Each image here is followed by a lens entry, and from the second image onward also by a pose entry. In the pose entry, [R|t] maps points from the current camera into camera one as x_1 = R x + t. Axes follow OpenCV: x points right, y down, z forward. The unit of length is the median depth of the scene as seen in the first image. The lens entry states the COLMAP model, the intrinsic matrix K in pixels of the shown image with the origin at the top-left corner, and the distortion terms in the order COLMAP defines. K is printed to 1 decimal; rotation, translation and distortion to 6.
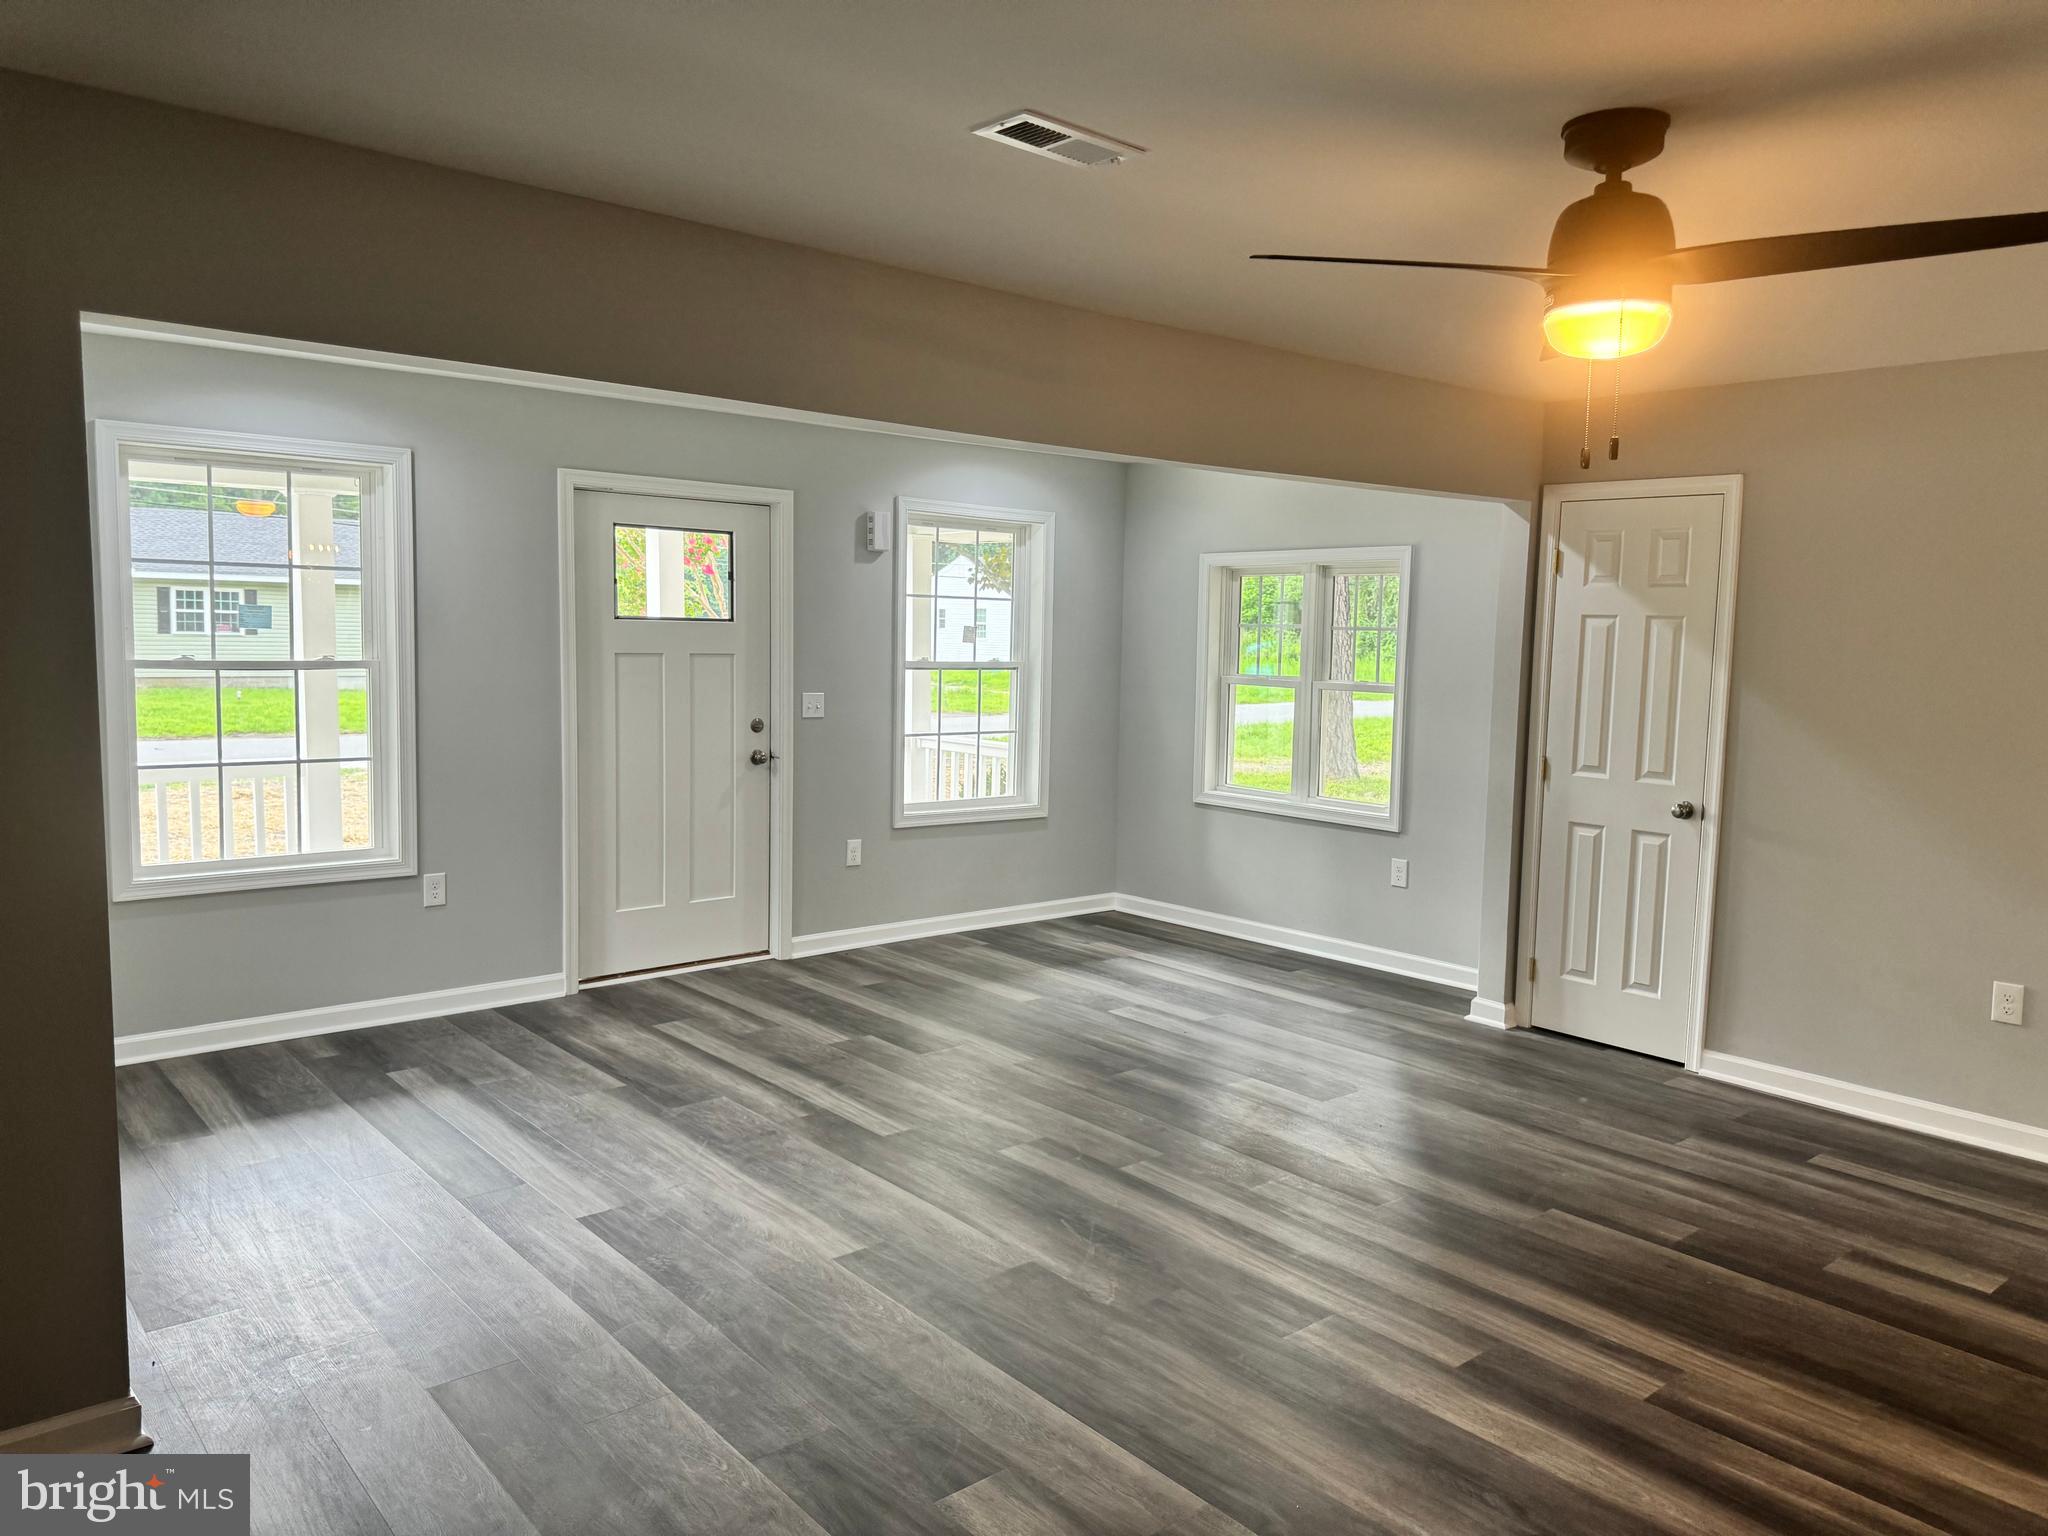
lens RADIAL K [[1441.0, 0, 1026.7], [0, 1441.0, 763.3], [0, 0, 1]] dist [0.079301, -0.107412]
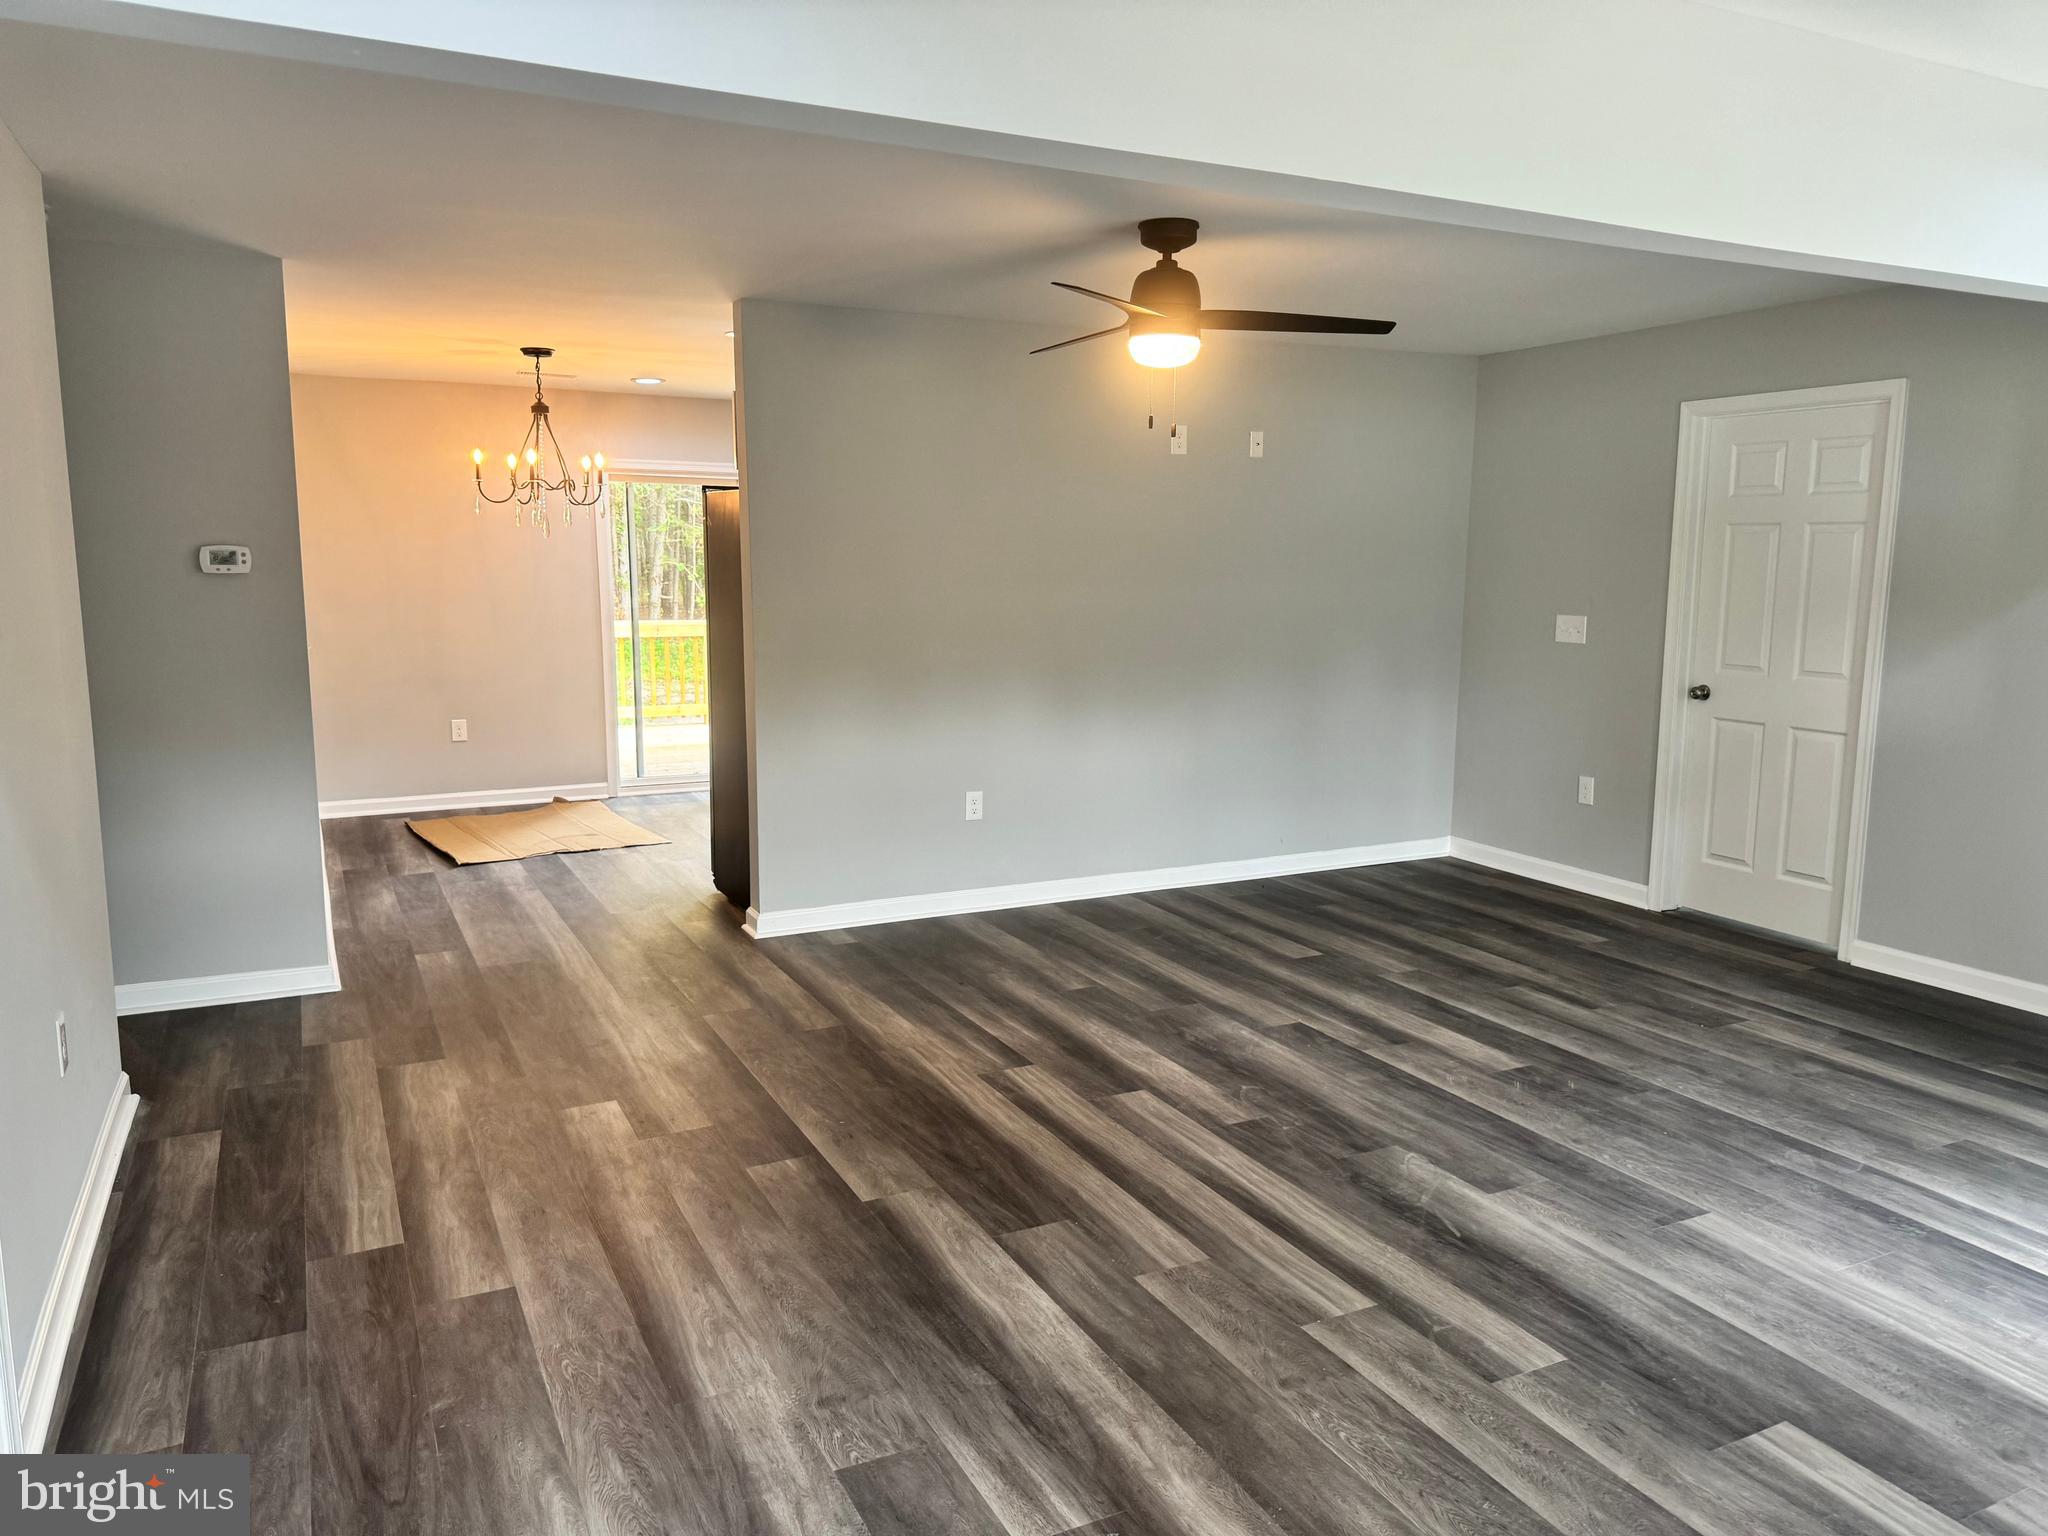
lens RADIAL K [[1441.0, 0, 1026.7], [0, 1441.0, 763.3], [0, 0, 1]] dist [0.079301, -0.107412]
pose [[-0.968996, -0.062418, 0.239061, 0.060279], [-0.001882, 0.969401, 0.245477, -0.118900], [-0.247068, 0.237416, -0.939463, 1.311968]]
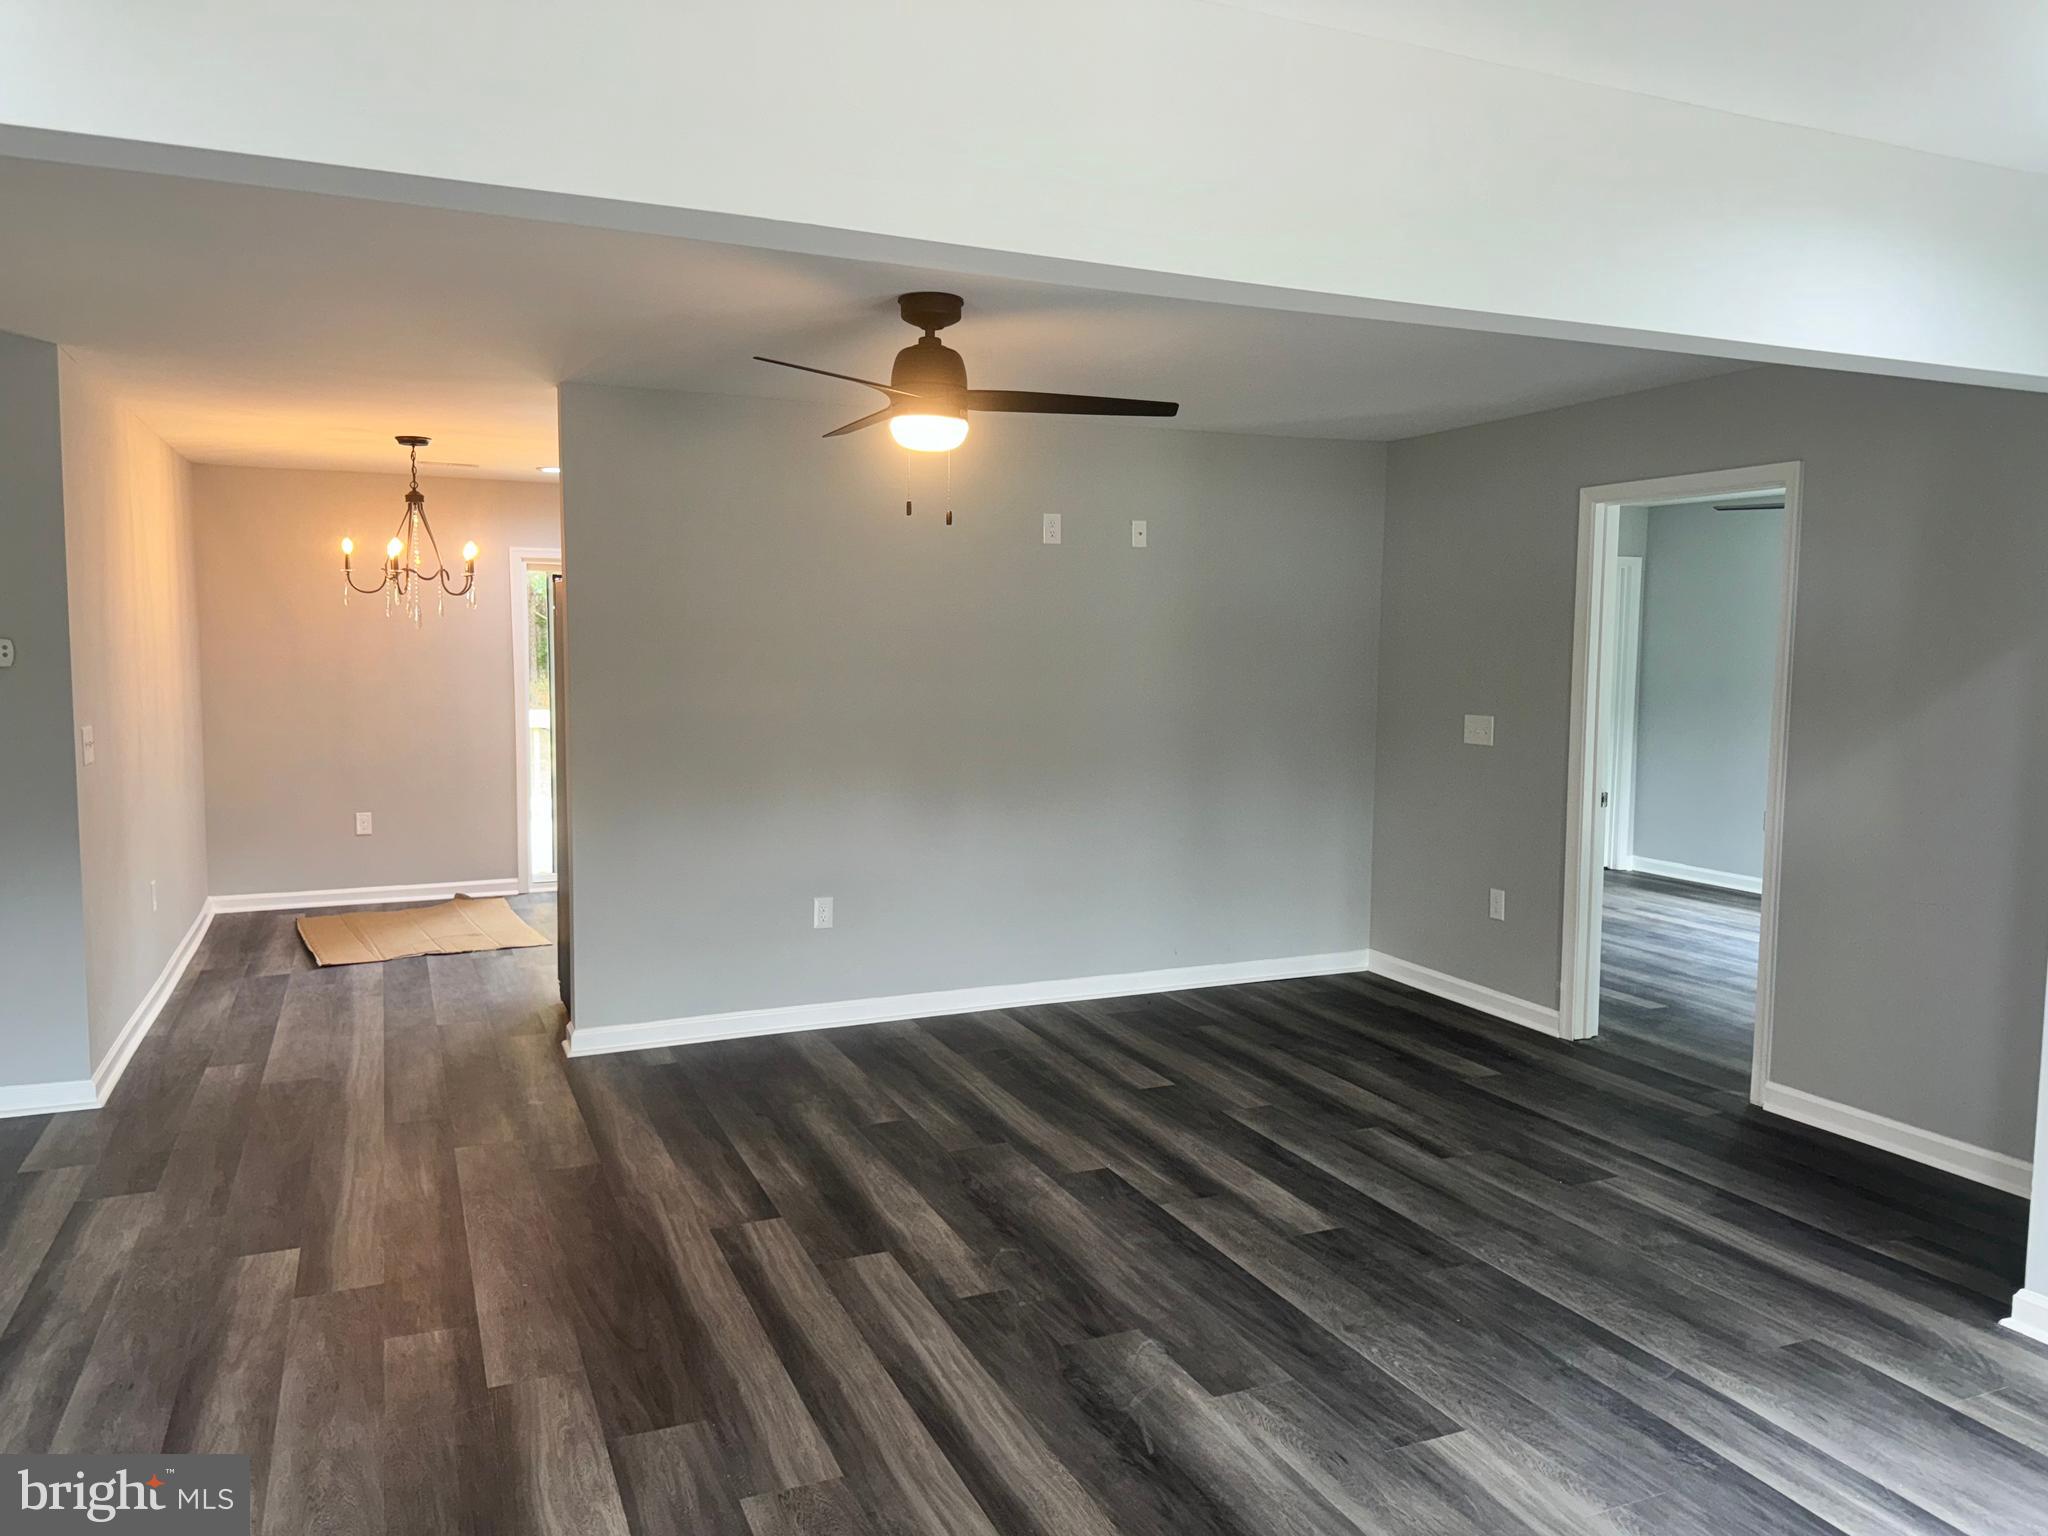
lens RADIAL K [[1447.4, 0, 1019.3], [0, 1447.4, 742.1], [0, 0, 1]] dist [0.073920, -0.104219]
pose [[-0.954466, -0.050821, 0.293959, -0.079530], [0.000896, 0.984889, 0.173183, -0.116199], [-0.298318, 0.165561, -0.939998, 1.199230]]
